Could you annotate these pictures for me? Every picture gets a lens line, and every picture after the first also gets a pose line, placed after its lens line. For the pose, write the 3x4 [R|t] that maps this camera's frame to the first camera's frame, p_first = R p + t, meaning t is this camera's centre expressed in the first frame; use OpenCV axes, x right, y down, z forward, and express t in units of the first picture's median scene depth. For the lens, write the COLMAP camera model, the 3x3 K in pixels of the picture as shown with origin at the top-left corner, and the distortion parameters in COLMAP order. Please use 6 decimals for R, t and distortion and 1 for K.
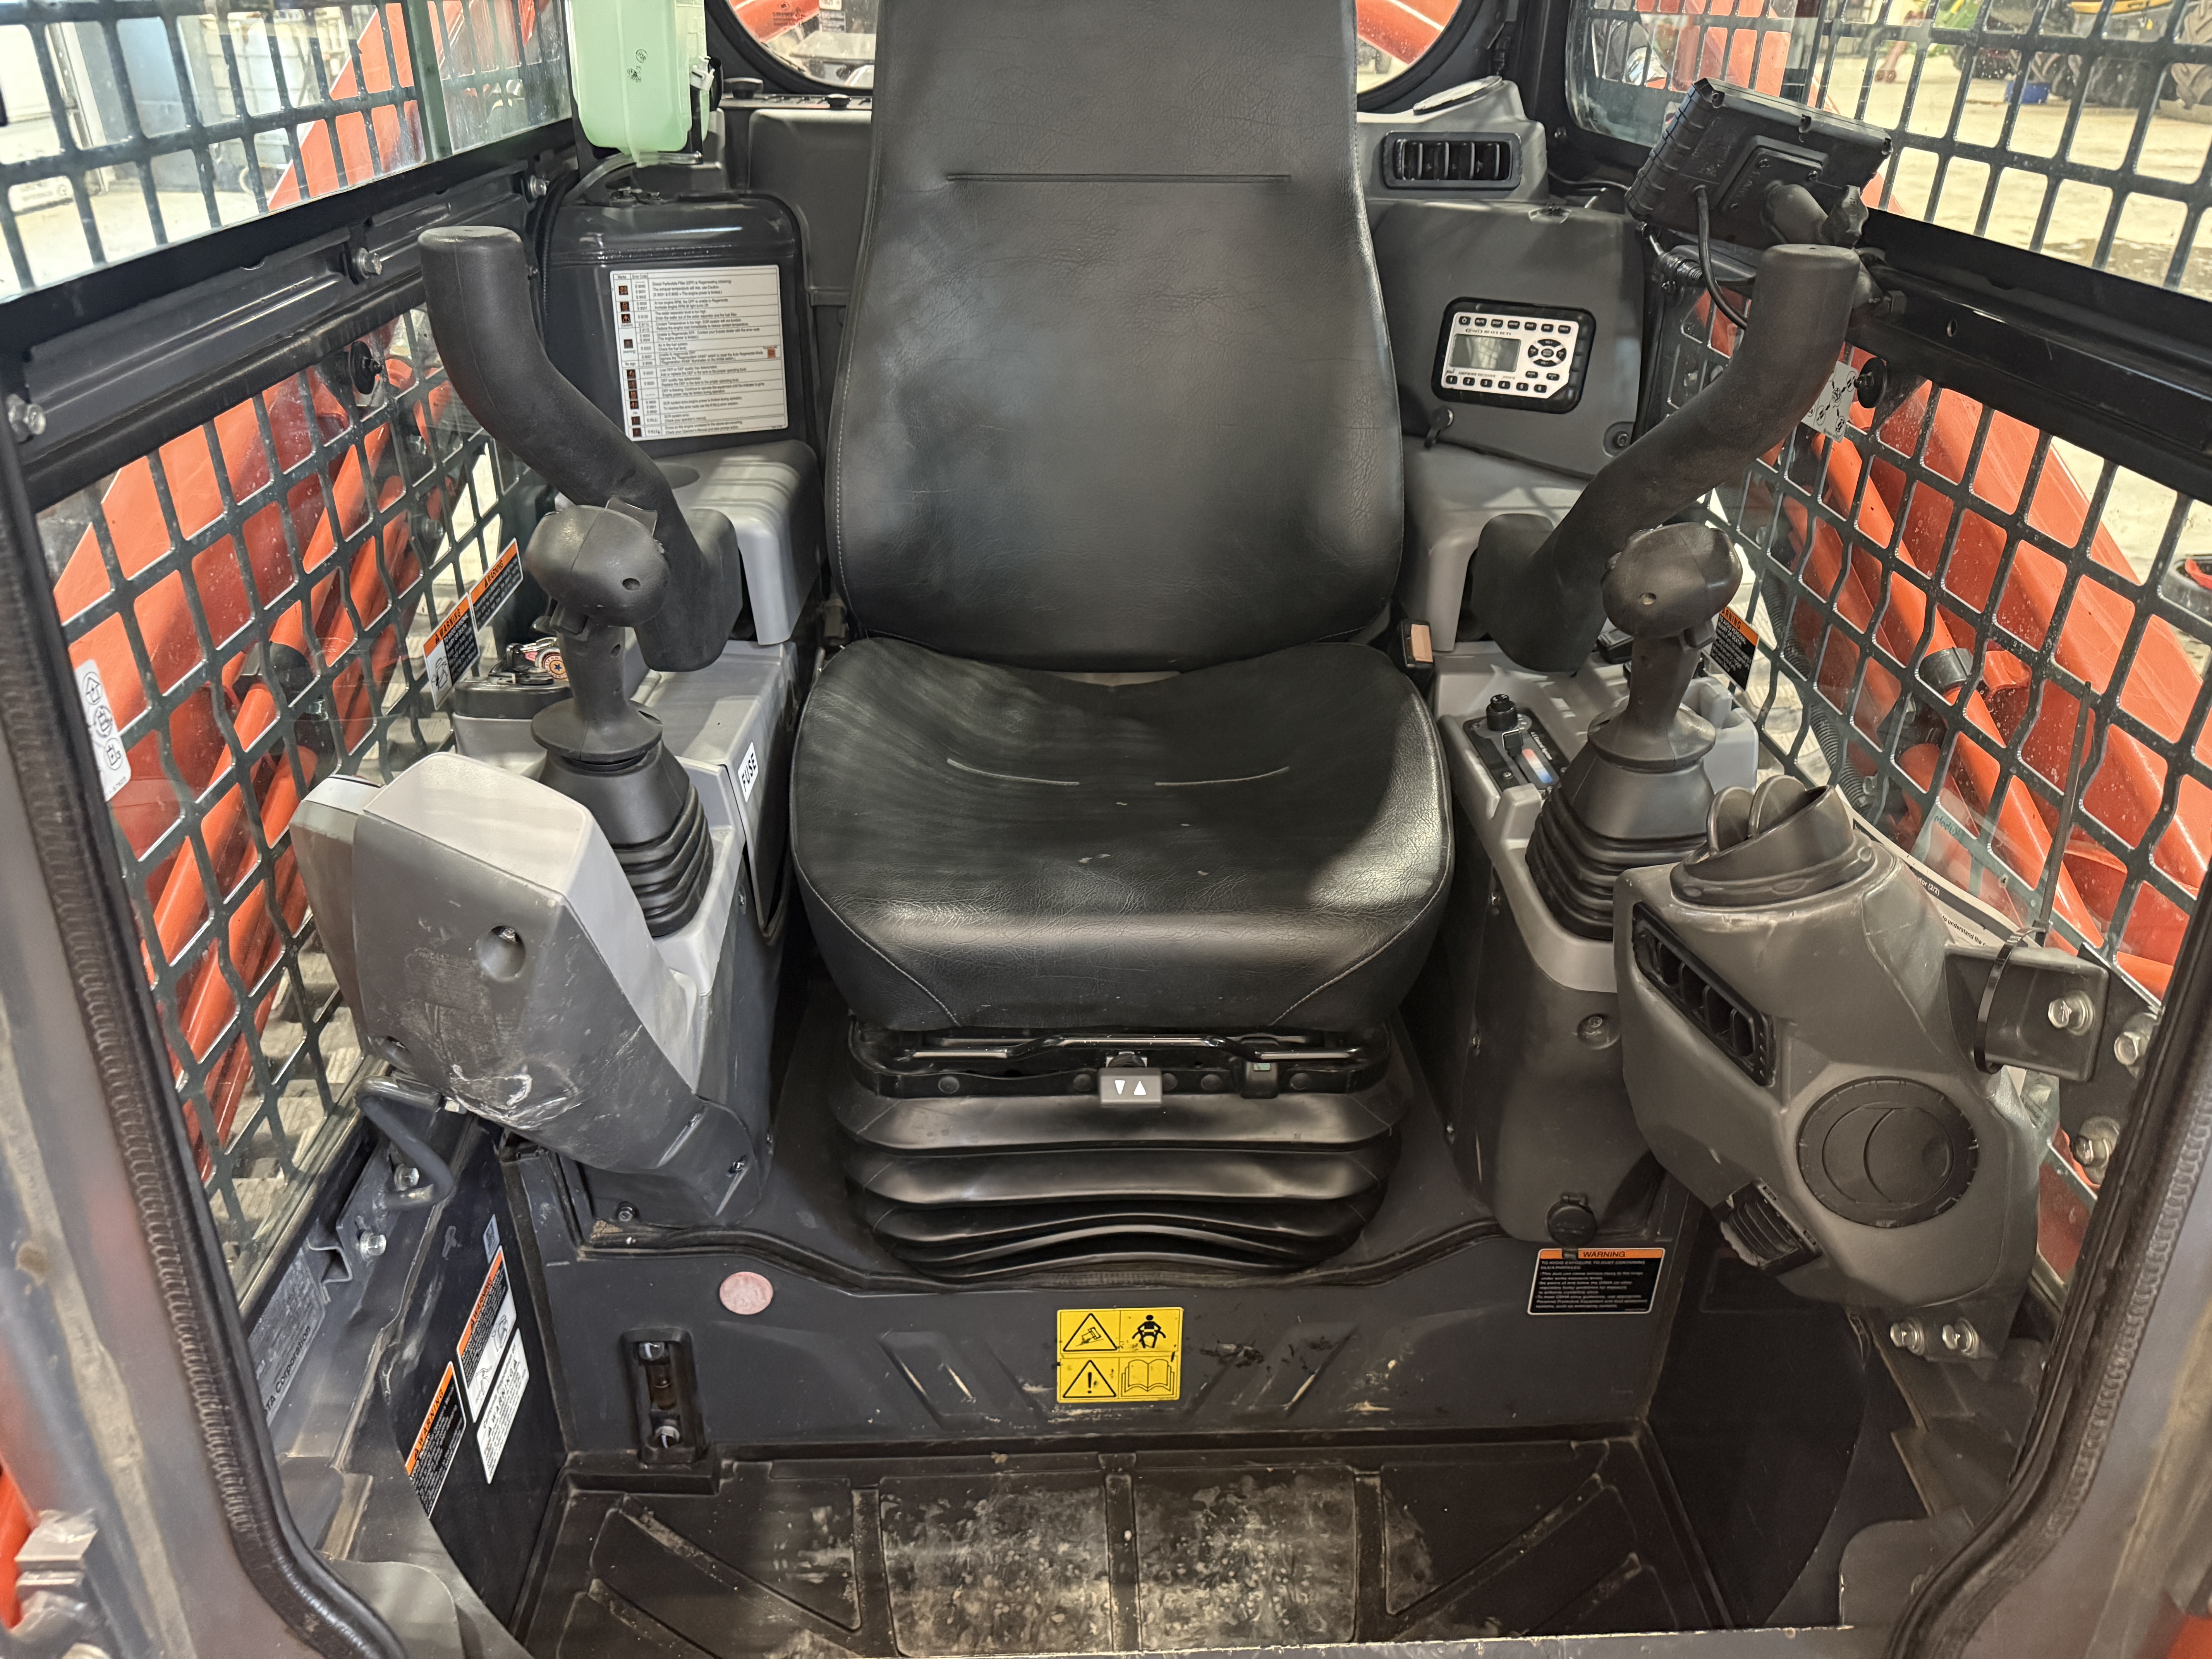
lens RADIAL K [[1560.0, 0, 1106.0], [0, 1560.0, 829.5], [0, 0, 1]] dist [0.003606, 0.006705]
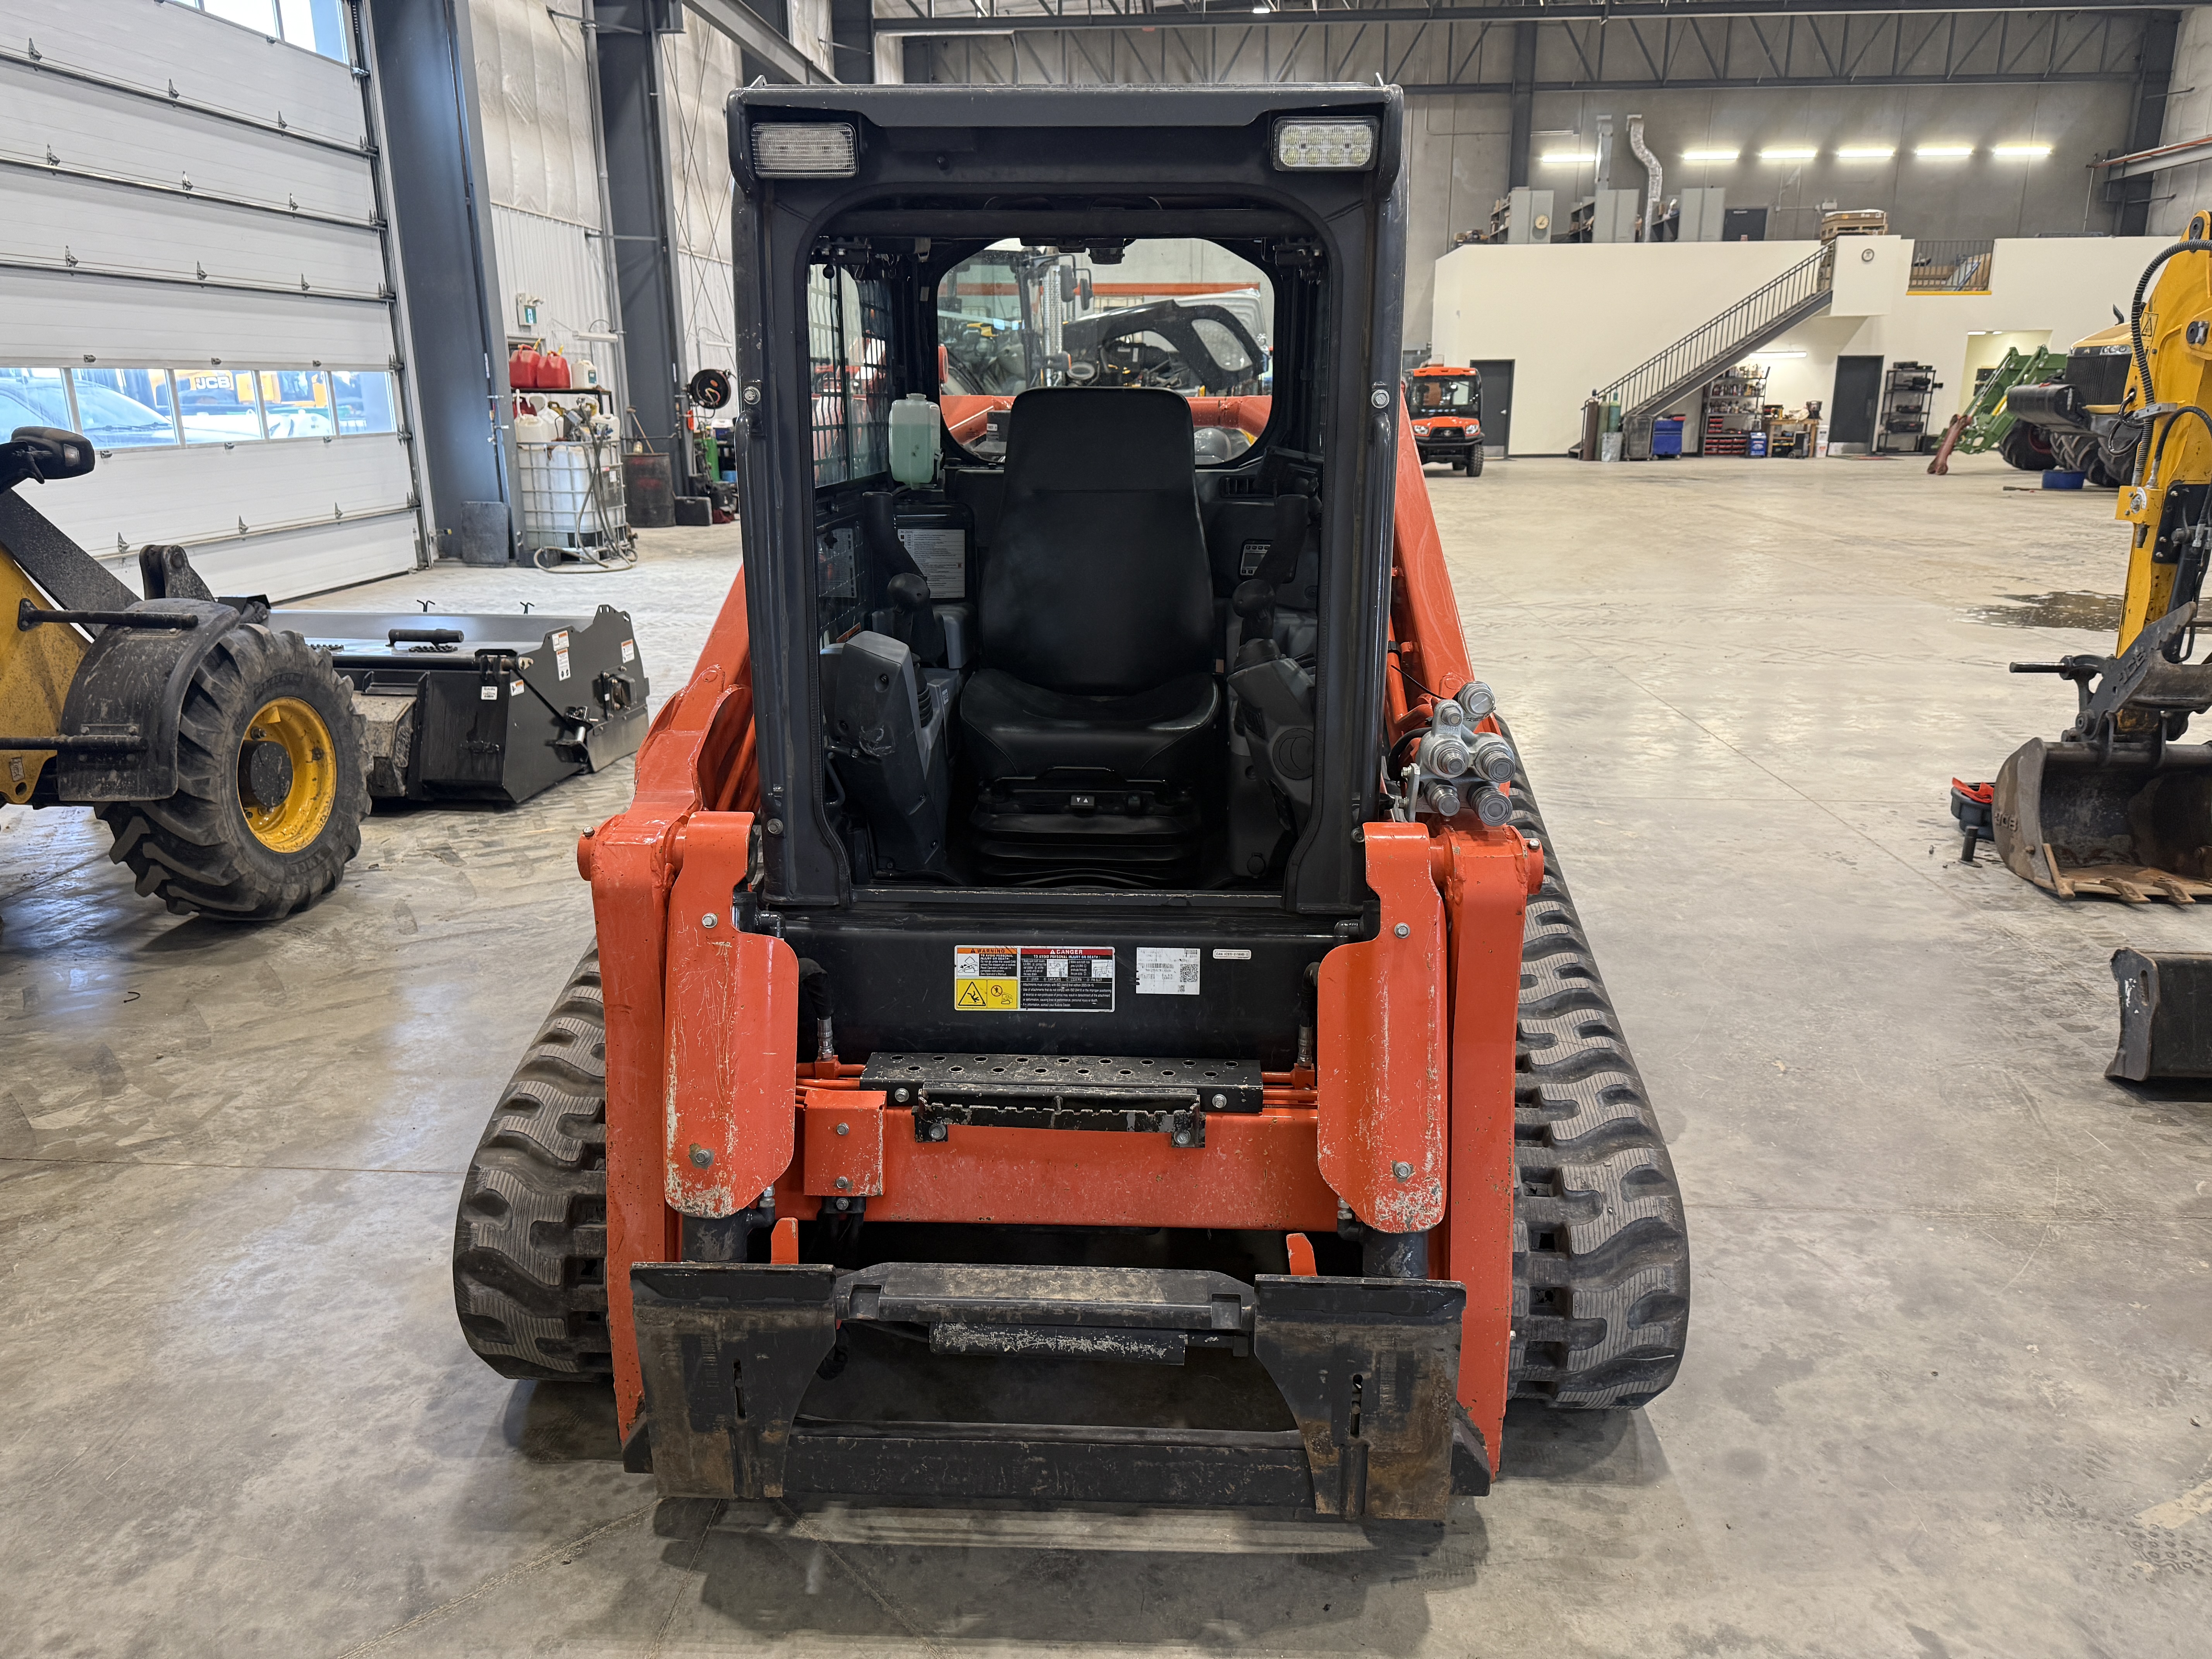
lens RADIAL K [[1560.0, 0, 1106.0], [0, 1560.0, 829.5], [0, 0, 1]] dist [0.003606, 0.006705]
pose [[0.995592, 0.008746, -0.093379, 0.238200], [-0.029696, 0.973814, -0.225399, 0.633197], [0.088963, 0.227178, 0.969781, -1.220450]]
